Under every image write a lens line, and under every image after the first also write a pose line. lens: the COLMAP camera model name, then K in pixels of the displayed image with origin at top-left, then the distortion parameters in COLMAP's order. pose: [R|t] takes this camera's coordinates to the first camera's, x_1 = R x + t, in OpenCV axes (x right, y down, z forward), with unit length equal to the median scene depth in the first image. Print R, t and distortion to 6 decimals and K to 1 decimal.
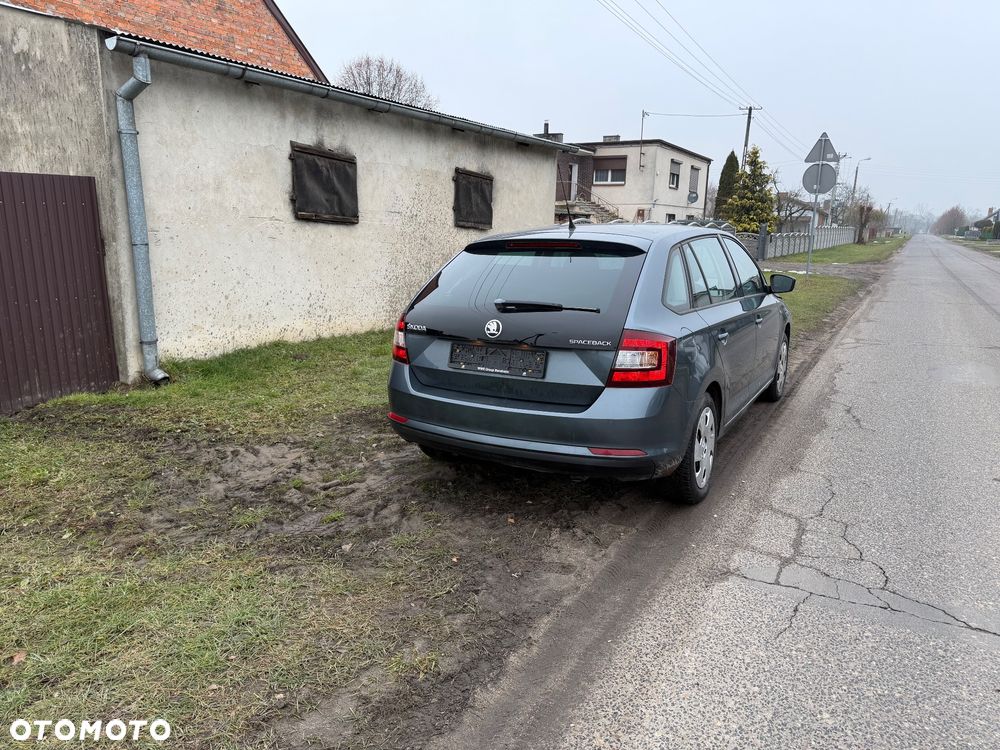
lens RADIAL K [[693.9, 0, 501.9], [0, 693.9, 377.0], [0, 0, 1]] dist [0.133111, -0.223020]
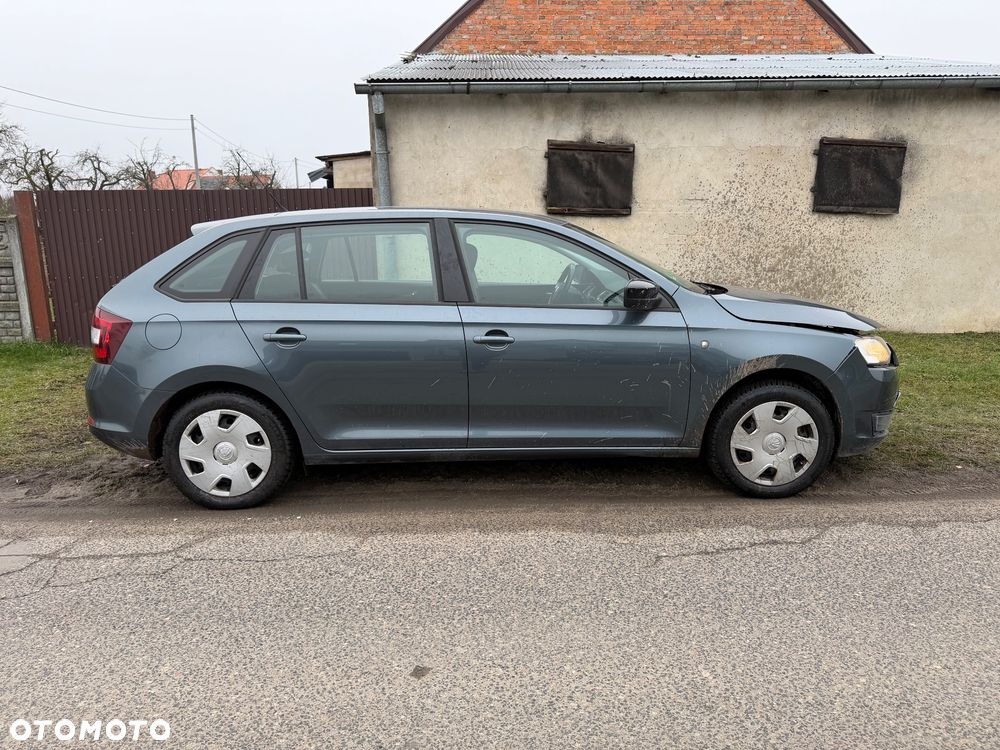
lens RADIAL K [[696.4, 0, 495.9], [0, 696.4, 372.4], [0, 0, 1]] dist [0.105688, -0.162324]
pose [[0.518953, 0.158639, -0.839953, 0.622238], [-0.161297, 0.983149, 0.086028, -0.069730], [0.839447, 0.090838, 0.535796, 0.407400]]
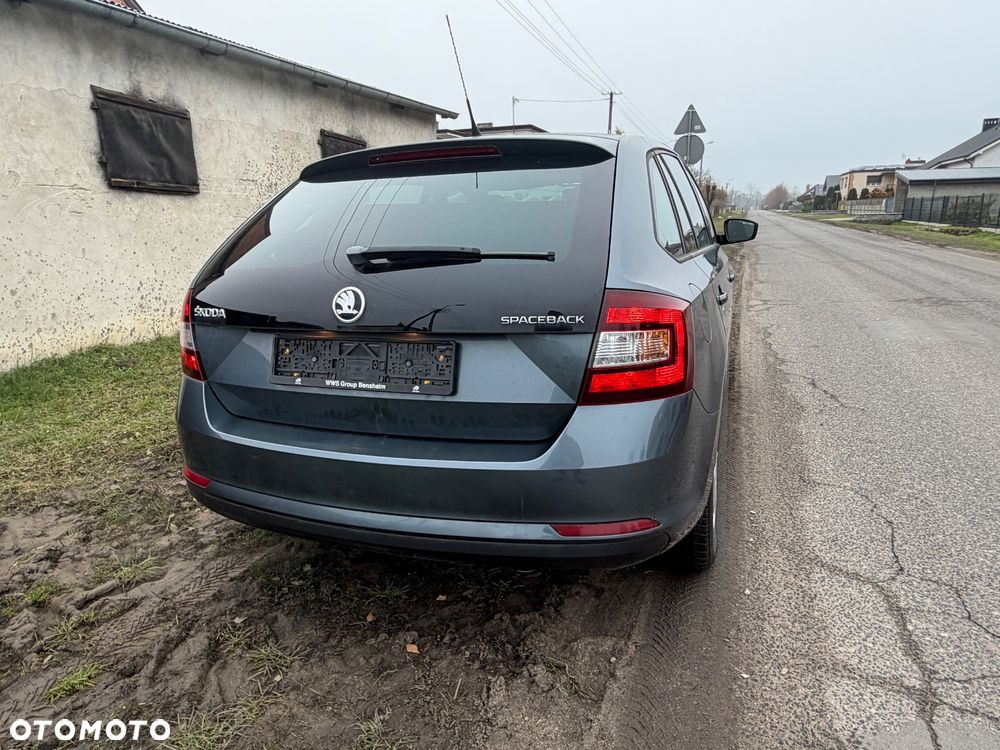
lens RADIAL K [[643.8, 0, 490.2], [0, 643.8, 381.4], [0, 0, 1]] dist [-0.001816, 0.002428]
pose [[0.987364, -0.076939, 0.138536, 0.009564], [0.071327, 0.996436, 0.045038, -0.012493], [-0.141508, -0.034587, 0.989333, 0.236465]]
